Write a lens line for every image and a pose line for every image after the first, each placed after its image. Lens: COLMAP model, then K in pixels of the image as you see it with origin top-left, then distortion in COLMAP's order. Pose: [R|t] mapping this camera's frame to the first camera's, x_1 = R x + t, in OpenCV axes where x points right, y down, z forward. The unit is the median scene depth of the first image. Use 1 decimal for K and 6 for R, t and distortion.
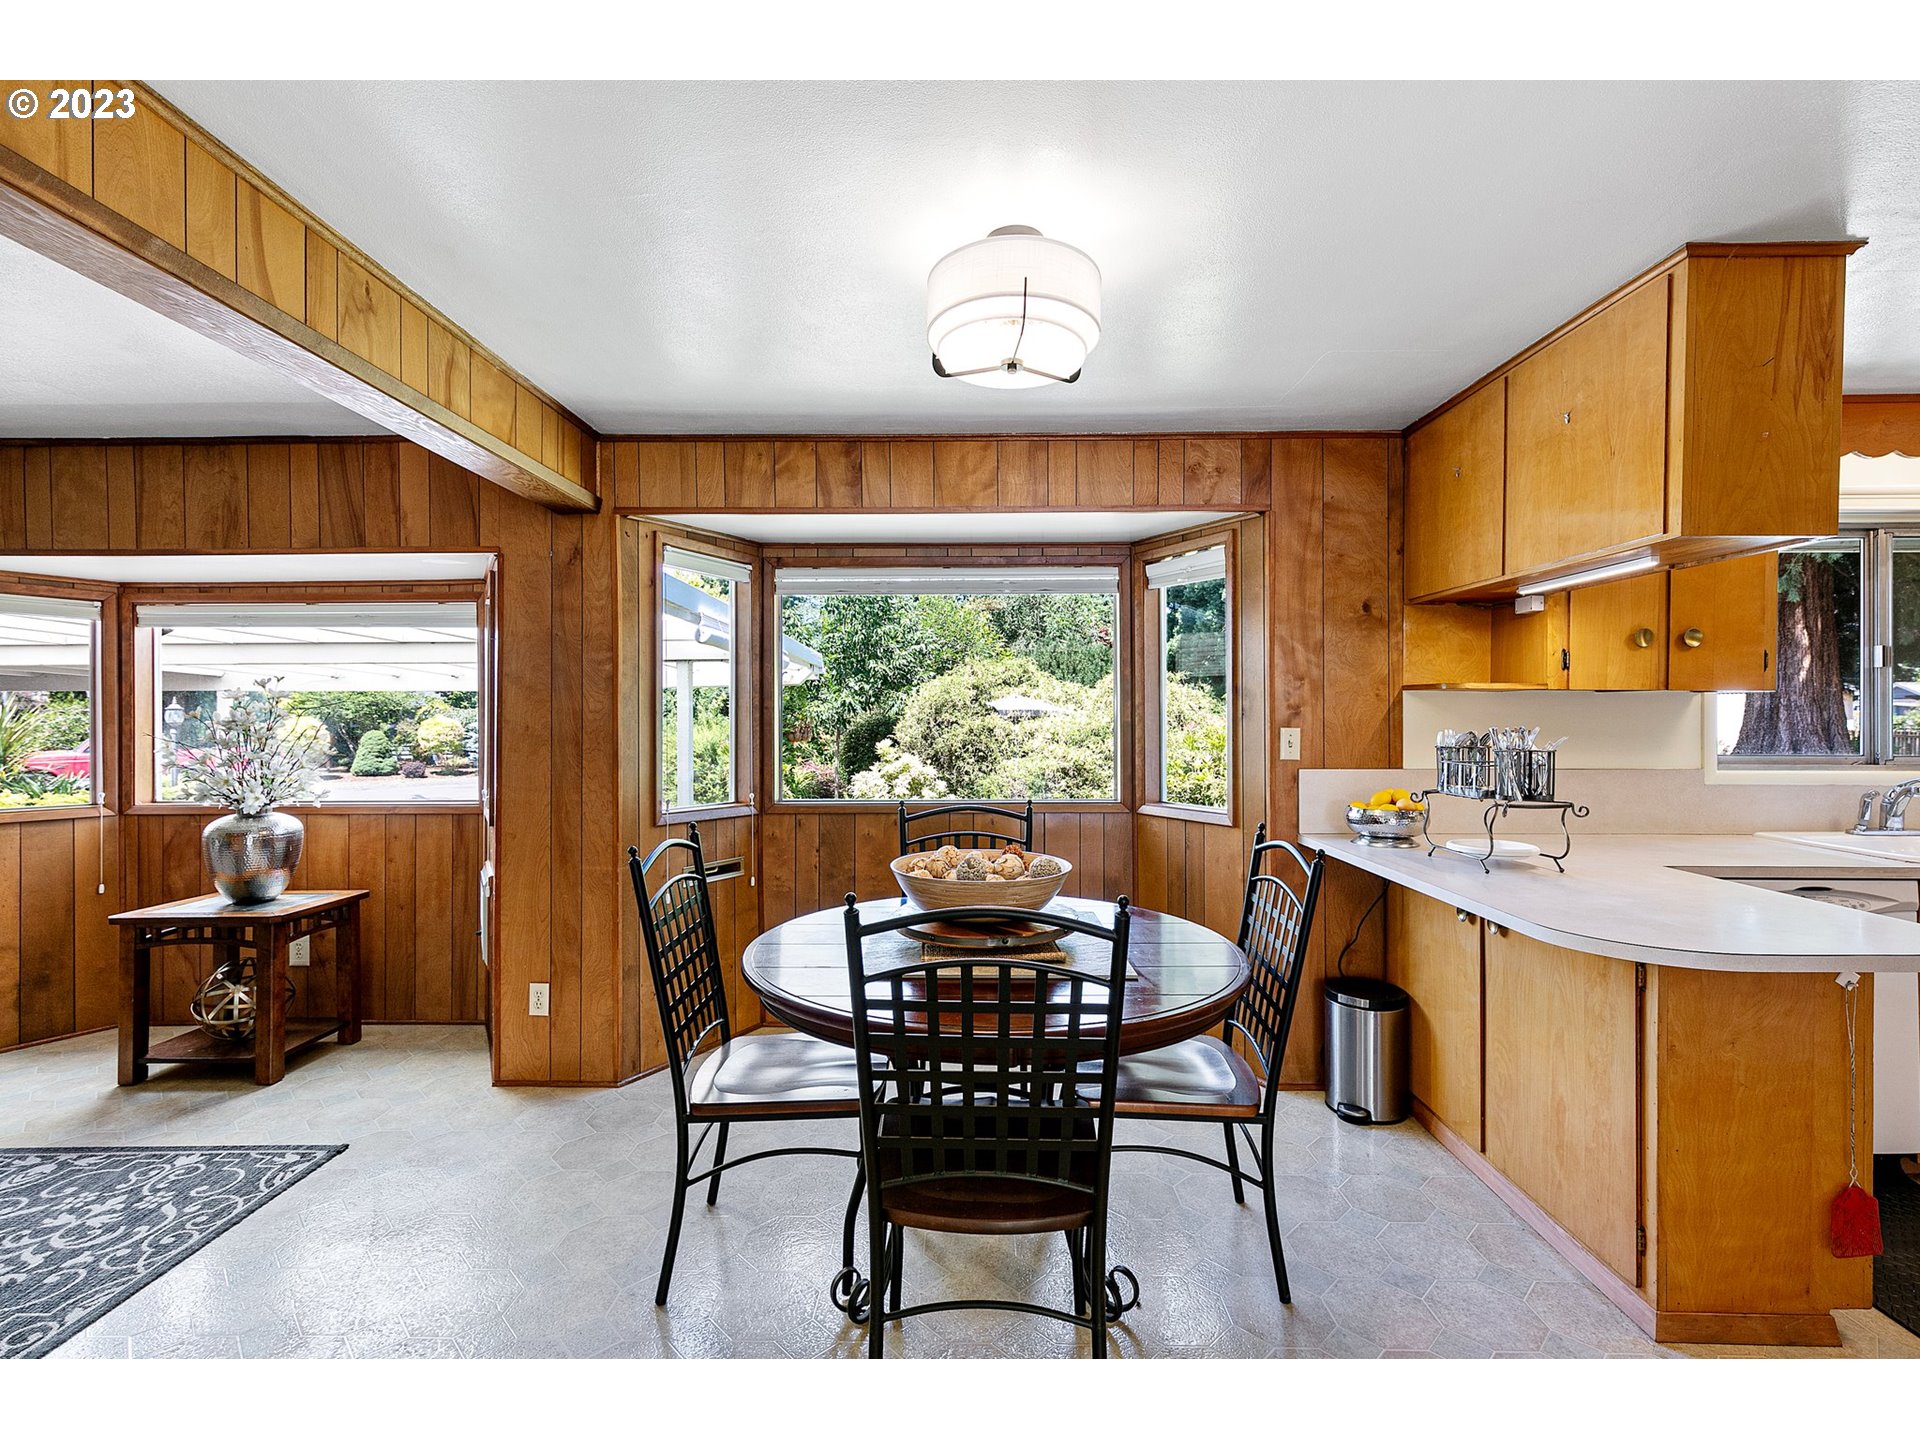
lens RADIAL K [[871.5, 0, 972.7], [0, 871.5, 721.6], [0, 0, 1]] dist [0.003319, 0.000978]
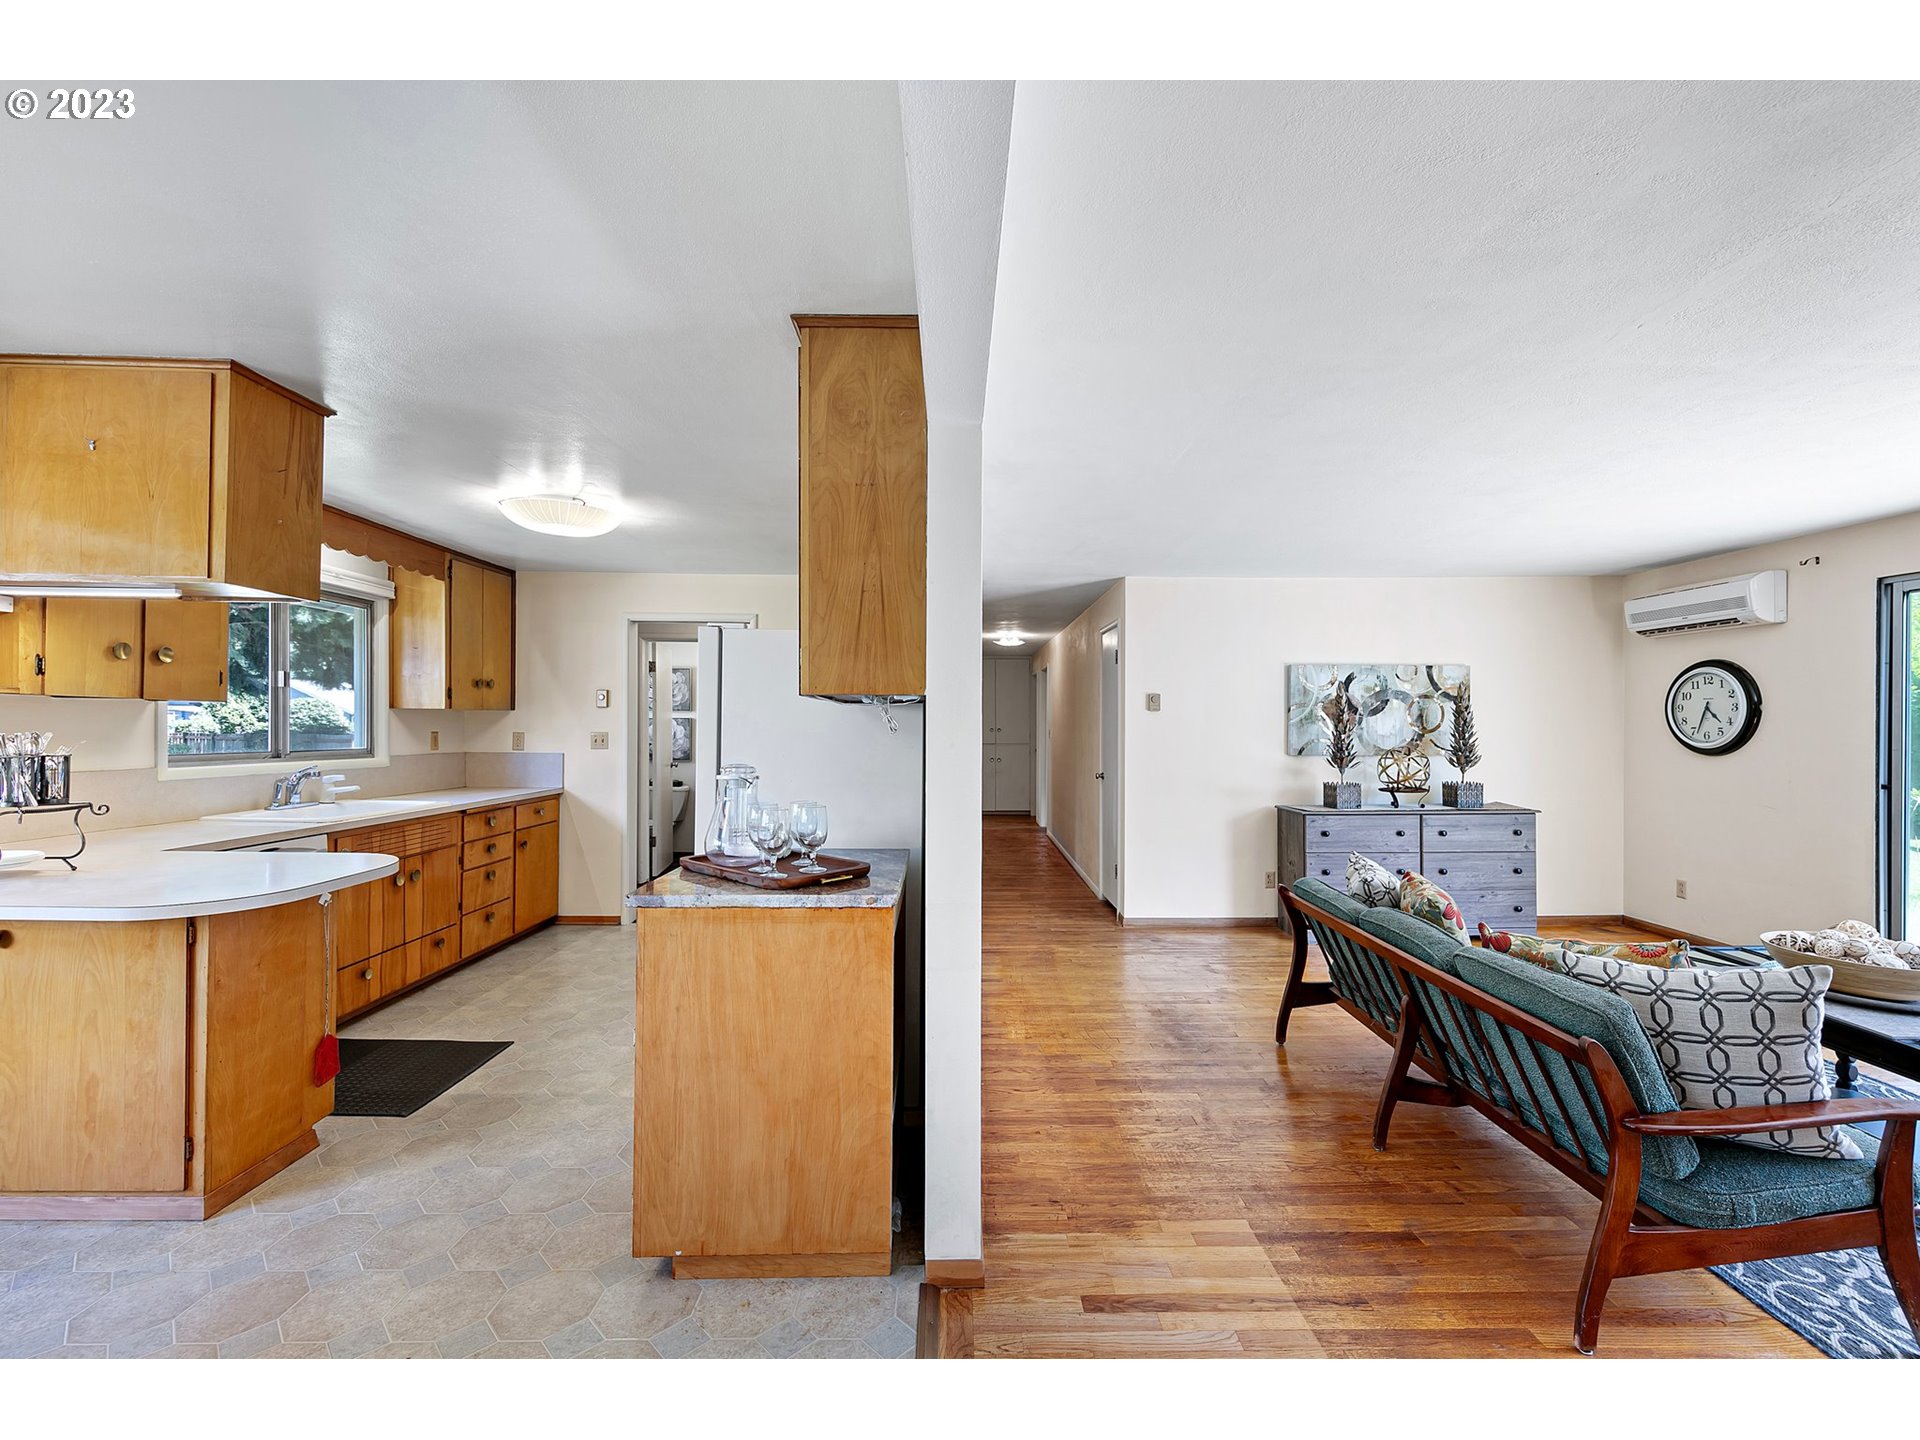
lens RADIAL K [[795.8, 0, 954.3], [0, 795.8, 728.4], [0, 0, 1]] dist [0.001808, 0.000480]
pose [[-0.016380, -0.001166, 0.999865, -0.228898], [-0.003516, 0.999993, 0.001109, -0.002195], [-0.999860, -0.003497, -0.016384, -0.033376]]
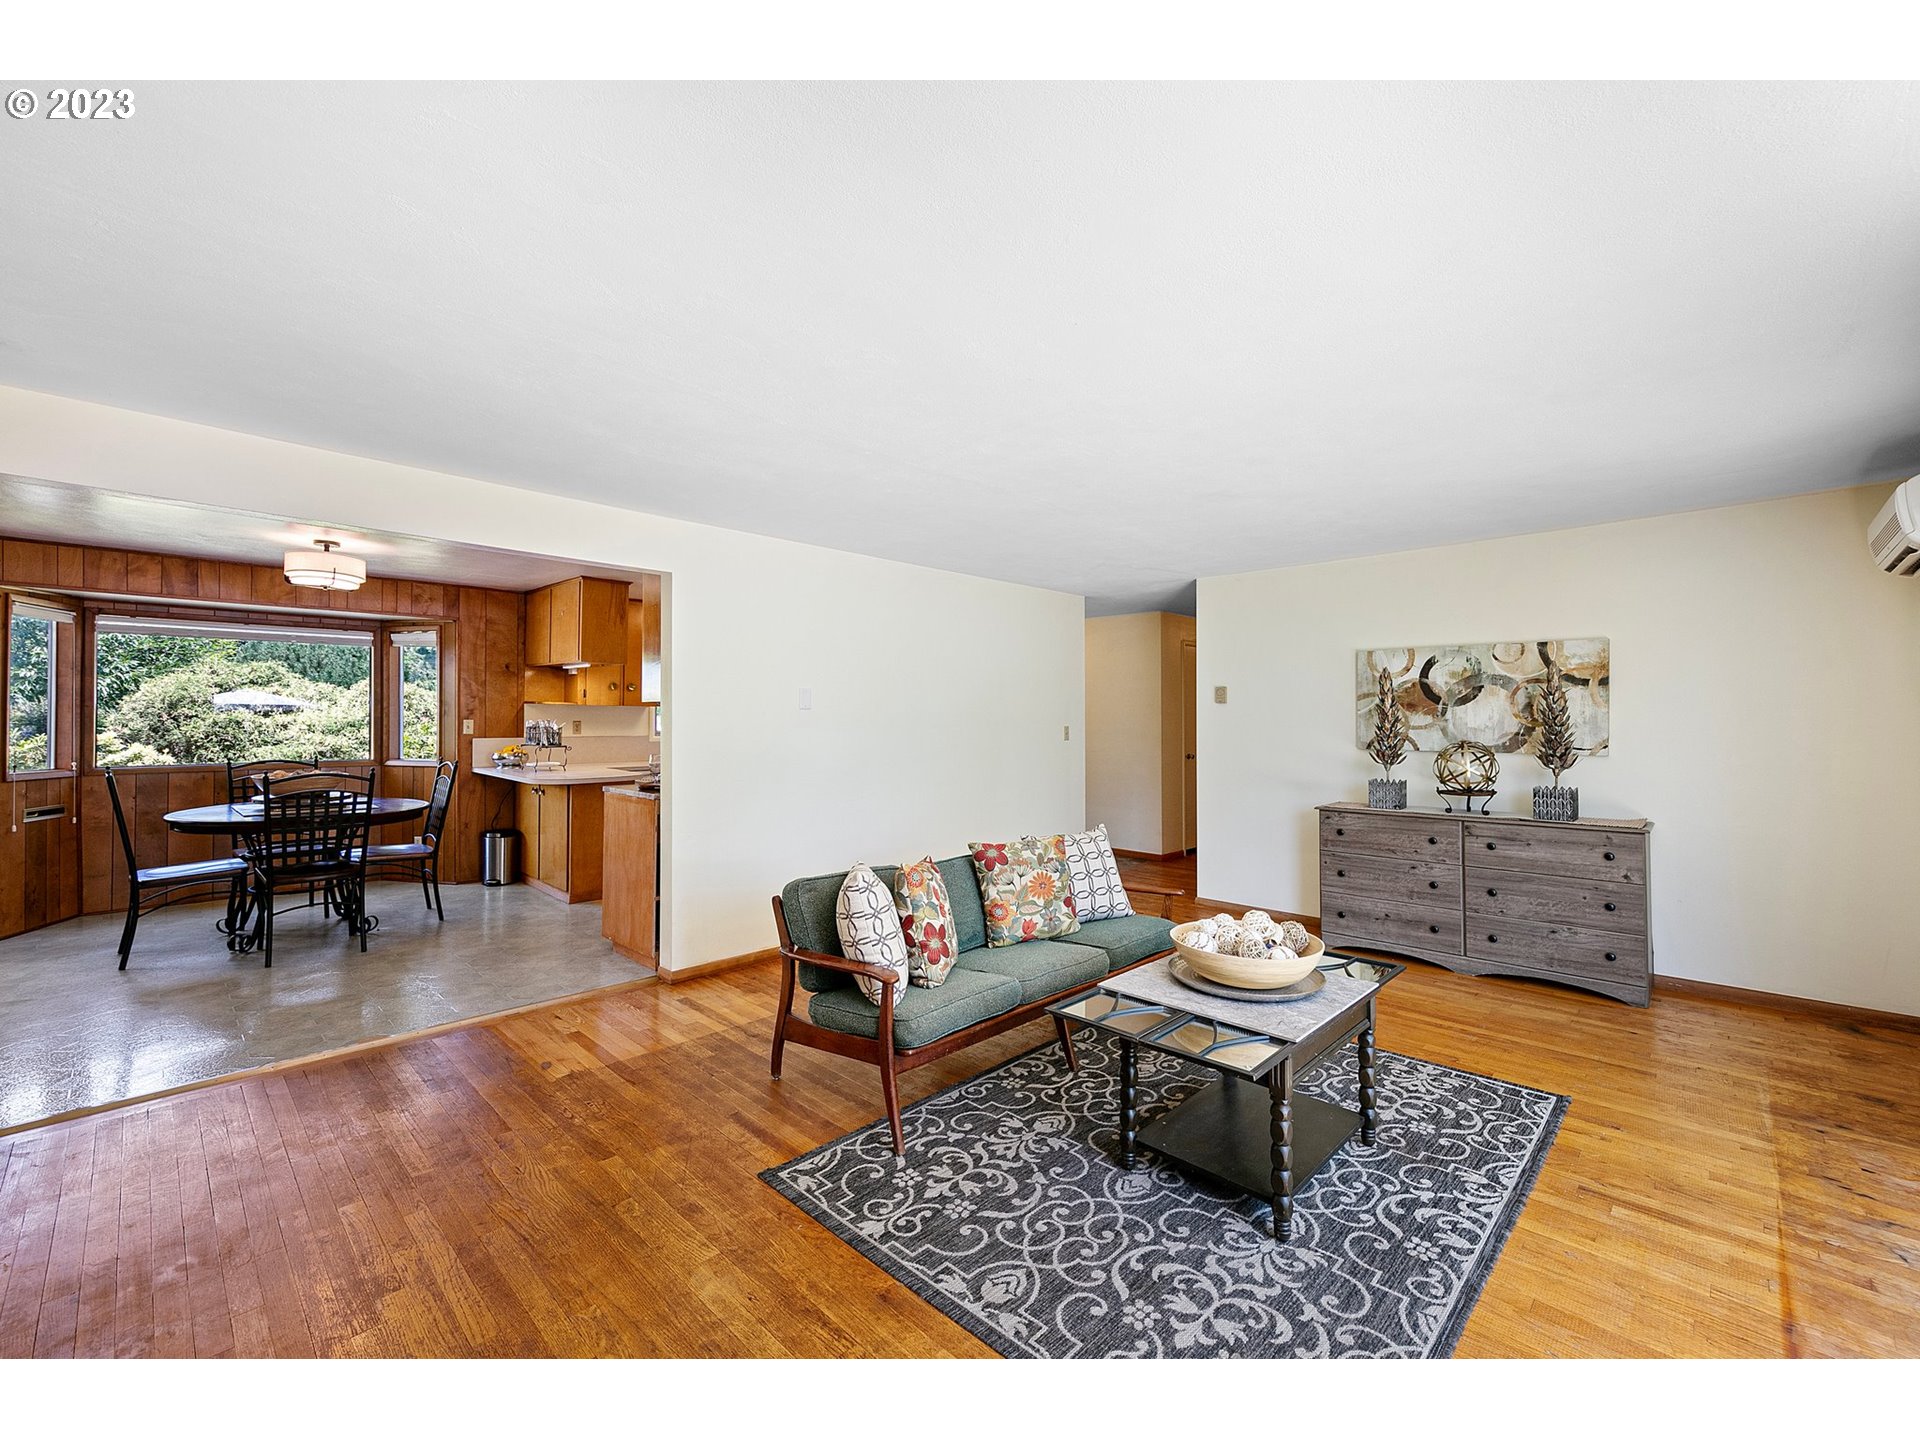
lens RADIAL K [[791.0, 0, 962.1], [0, 791.0, 713.9], [0, 0, 1]] dist [0.003200, 0.000365]
pose [[0.693109, 0.008028, 0.720788, -0.213420], [-0.005114, 0.999968, -0.006220, -0.001262], [-0.720815, 0.000625, 0.693128, -1.285963]]
